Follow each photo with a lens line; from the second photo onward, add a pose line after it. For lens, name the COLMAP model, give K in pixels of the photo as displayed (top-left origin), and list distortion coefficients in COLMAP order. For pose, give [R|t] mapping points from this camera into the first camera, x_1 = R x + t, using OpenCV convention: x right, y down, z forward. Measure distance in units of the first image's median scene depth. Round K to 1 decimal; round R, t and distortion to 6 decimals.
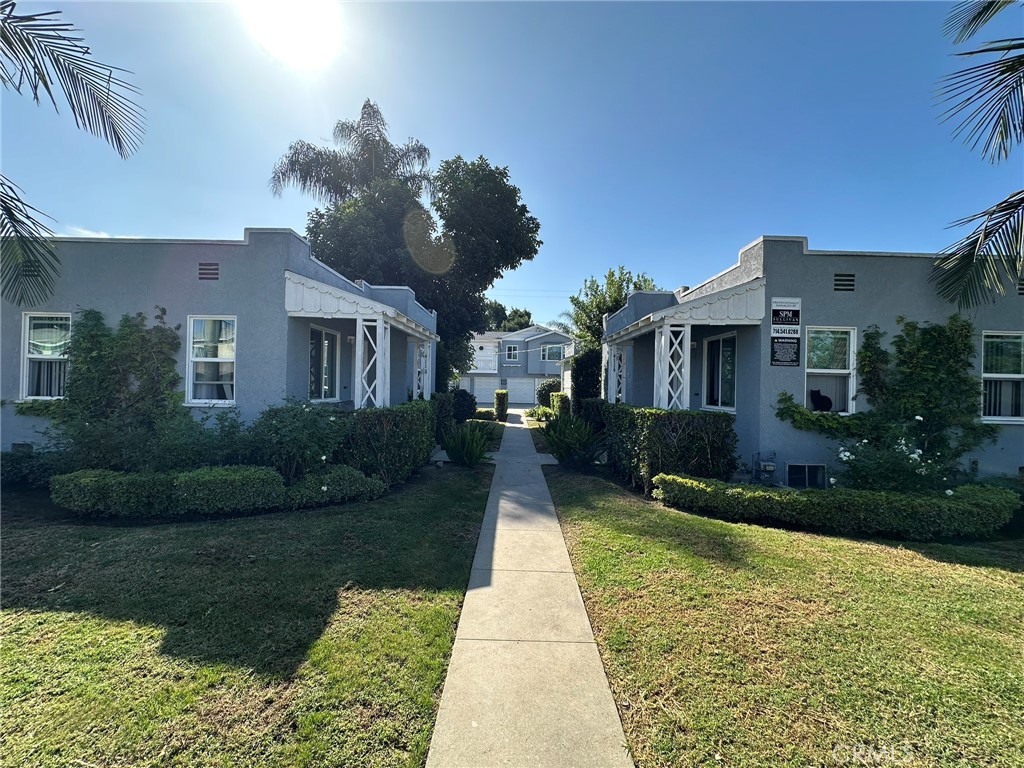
lens RADIAL K [[411.3, 0, 512.0], [0, 411.3, 384.0], [0, 0, 1]] dist [0.000246, 0.000120]
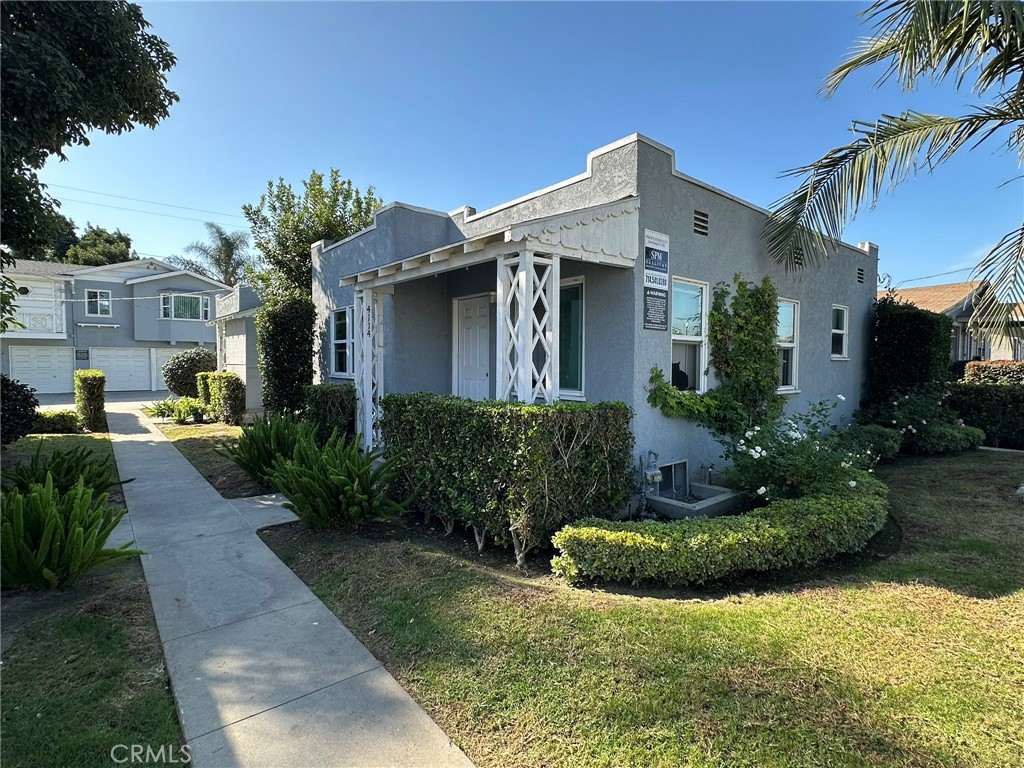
lens RADIAL K [[510.5, 0, 512.0], [0, 510.5, 384.0], [0, 0, 1]] dist [-0.001056, -0.000469]
pose [[0.766642, -0.046721, 0.640372, -0.085479], [0.010313, 0.998116, 0.060475, -0.006103], [-0.641991, -0.039759, 0.765680, 0.441712]]
